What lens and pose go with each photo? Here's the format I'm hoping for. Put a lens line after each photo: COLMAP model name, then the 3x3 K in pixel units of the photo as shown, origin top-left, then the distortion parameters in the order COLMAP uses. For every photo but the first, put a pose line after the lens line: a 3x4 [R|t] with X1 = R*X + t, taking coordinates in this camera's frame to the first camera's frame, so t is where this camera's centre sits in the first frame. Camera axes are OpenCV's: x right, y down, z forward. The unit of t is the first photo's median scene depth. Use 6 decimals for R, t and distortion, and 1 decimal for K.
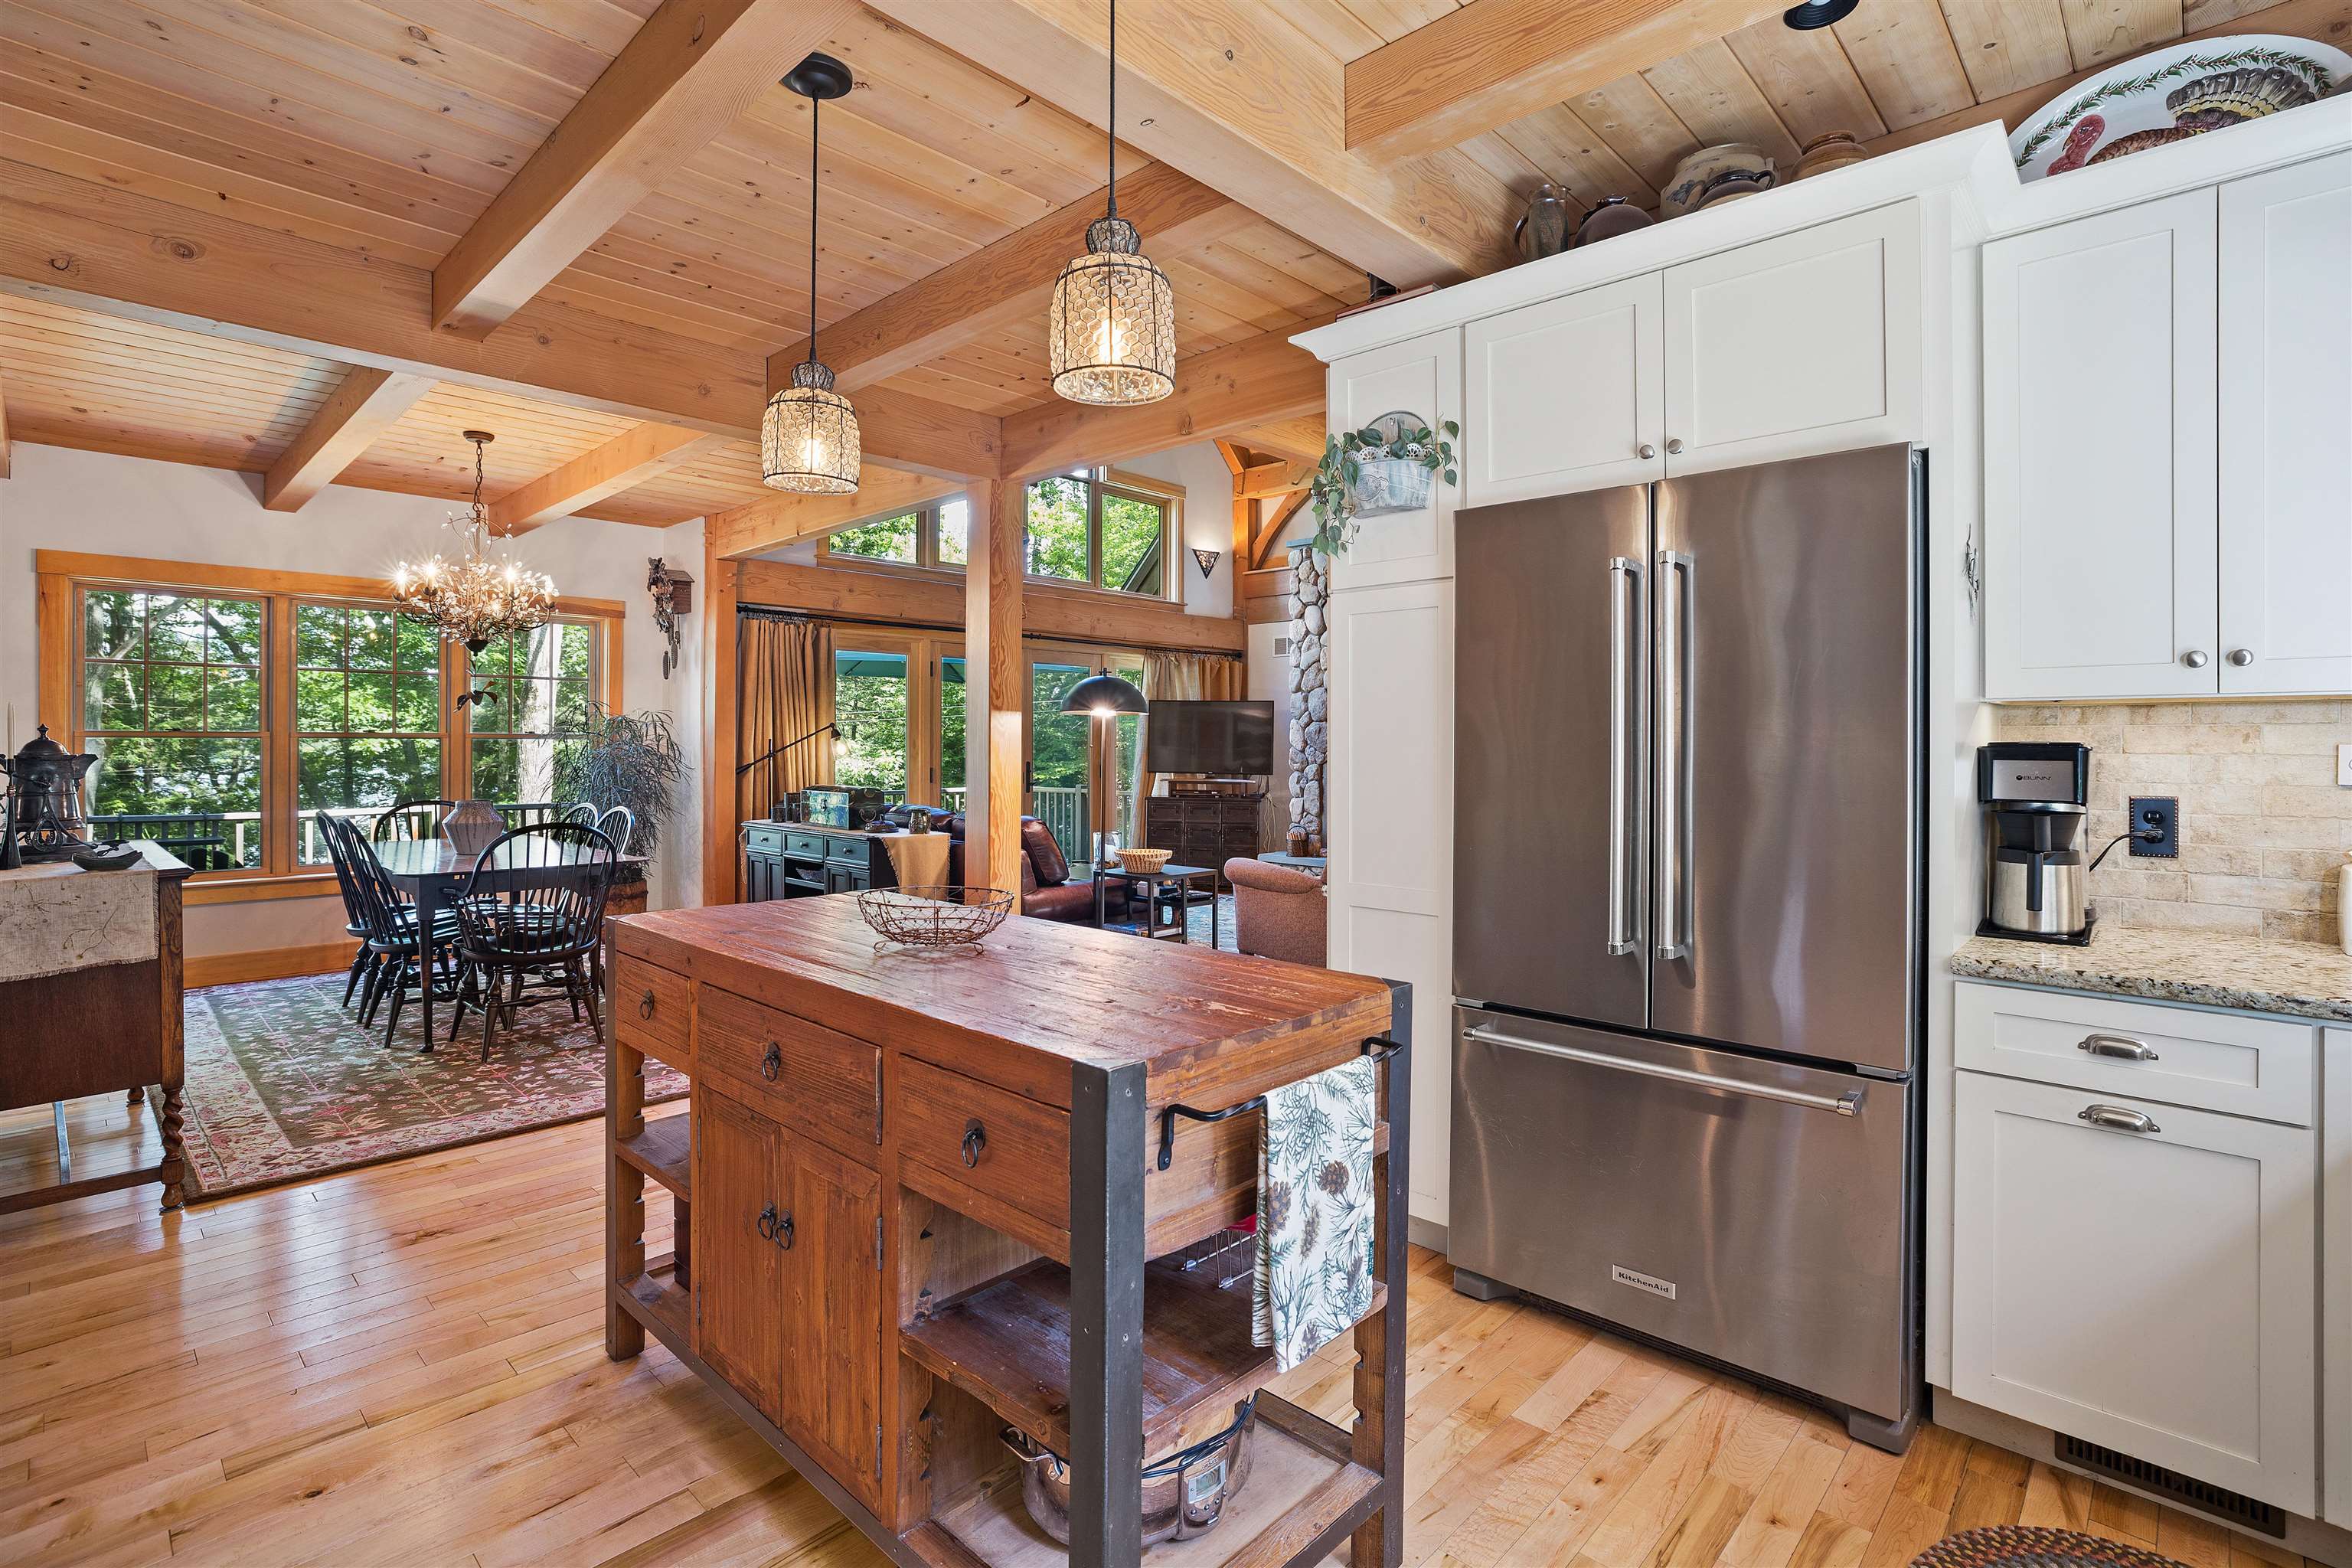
lens RADIAL K [[1102.1, 0, 1165.9], [0, 1102.1, 764.9], [0, 0, 1]] dist [0.000077, -0.000001]
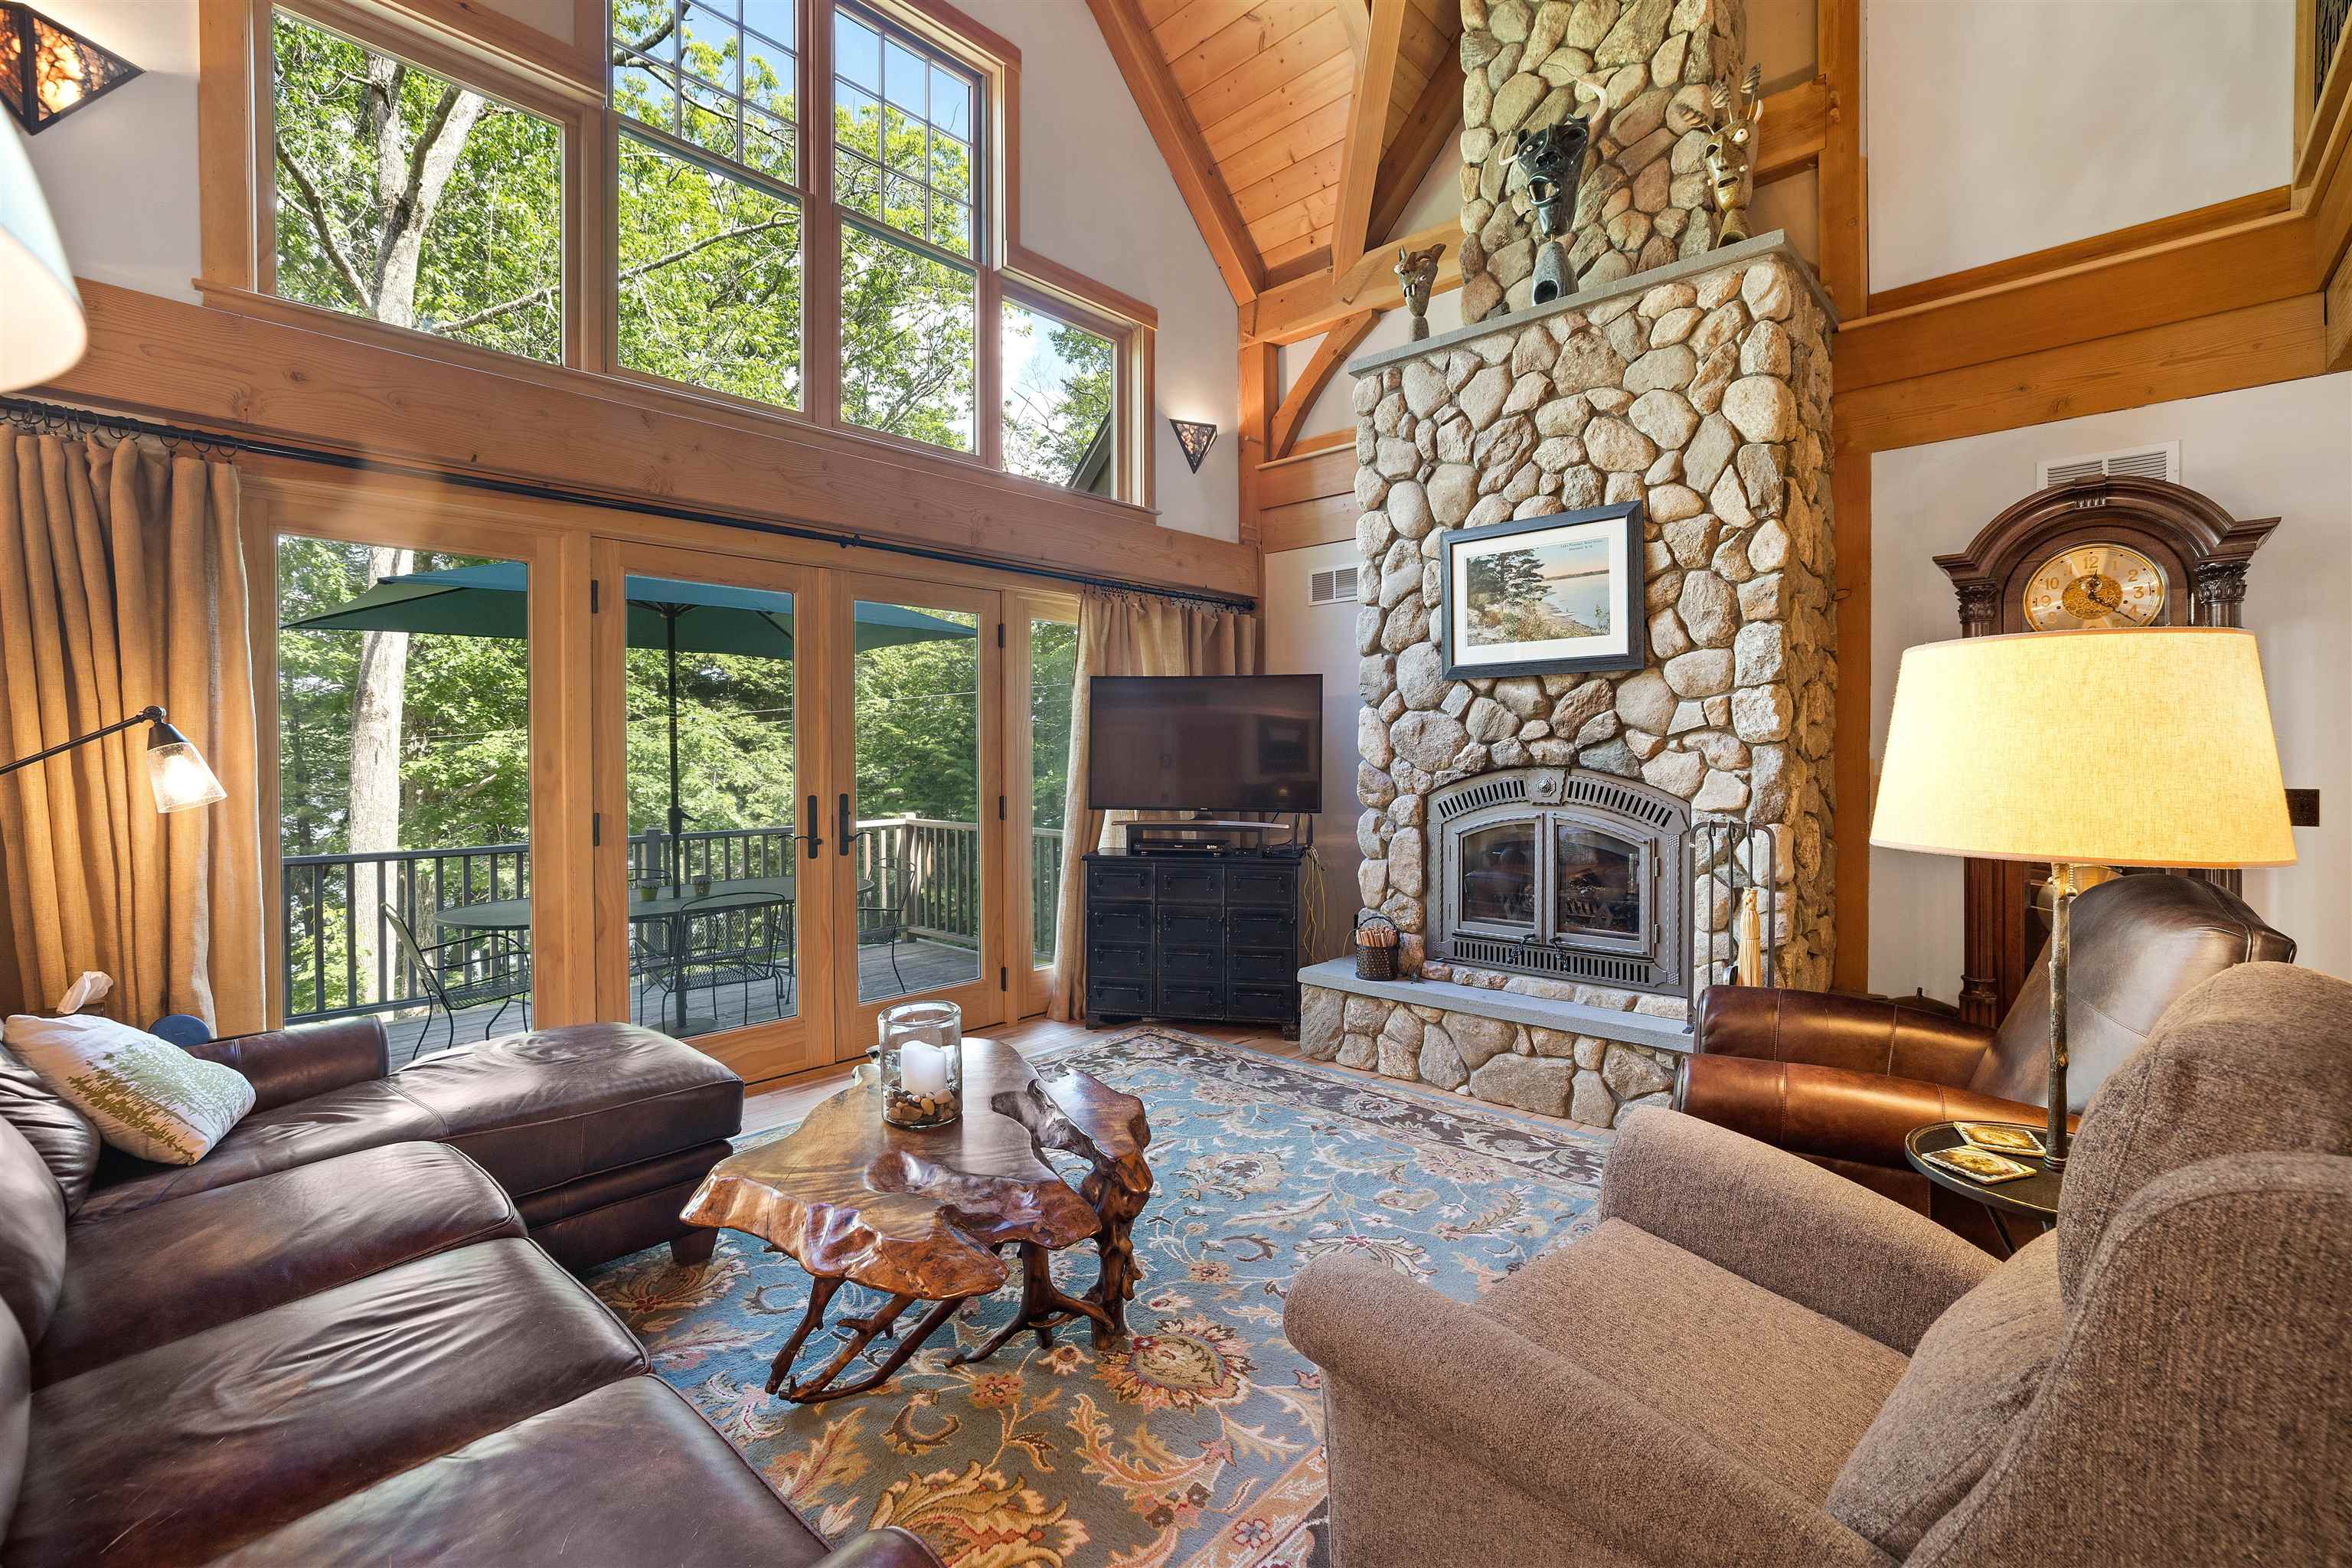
lens RADIAL K [[1015.9, 0, 1187.1], [0, 1015.9, 776.8], [0, 0, 1]] dist [0.000553, 0.000020]
pose [[0.999455, -0.007322, 0.032175, 0.015889], [0.007254, 0.999971, 0.002220, -0.009761], [-0.032190, -0.001986, 0.999480, 0.497022]]
